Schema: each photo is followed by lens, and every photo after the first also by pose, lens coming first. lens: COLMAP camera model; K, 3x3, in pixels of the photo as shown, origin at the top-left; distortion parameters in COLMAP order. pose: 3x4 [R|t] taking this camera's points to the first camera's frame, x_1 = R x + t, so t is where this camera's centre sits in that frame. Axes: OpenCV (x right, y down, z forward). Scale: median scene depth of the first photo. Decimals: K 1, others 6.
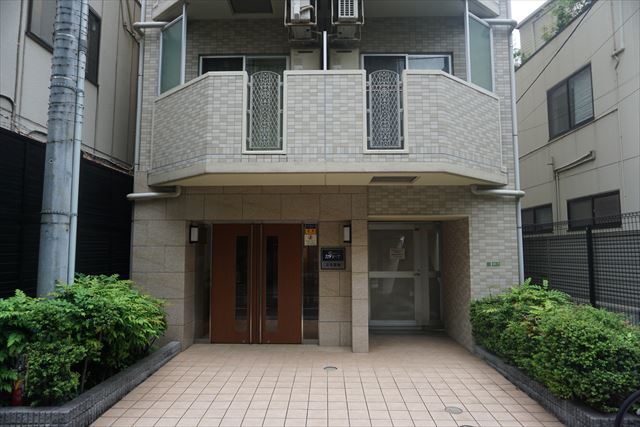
lens RADIAL K [[423.8, 0, 320.0], [0, 423.8, 213.5], [0, 0, 1]] dist [-0.025460, 0.000565]
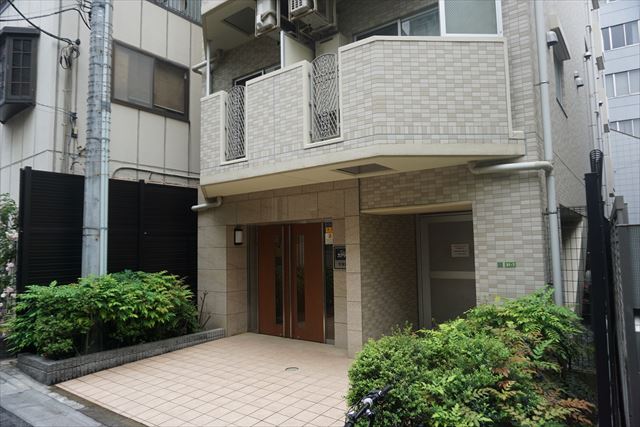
lens RADIAL K [[423.8, 0, 320.0], [0, 423.8, 213.5], [0, 0, 1]] dist [-0.025460, 0.000565]
pose [[0.806959, -0.062887, -0.587250, 0.588557], [0.071774, 0.997387, -0.008181, 0.012252], [0.586230, -0.035547, 0.809364, 0.210630]]
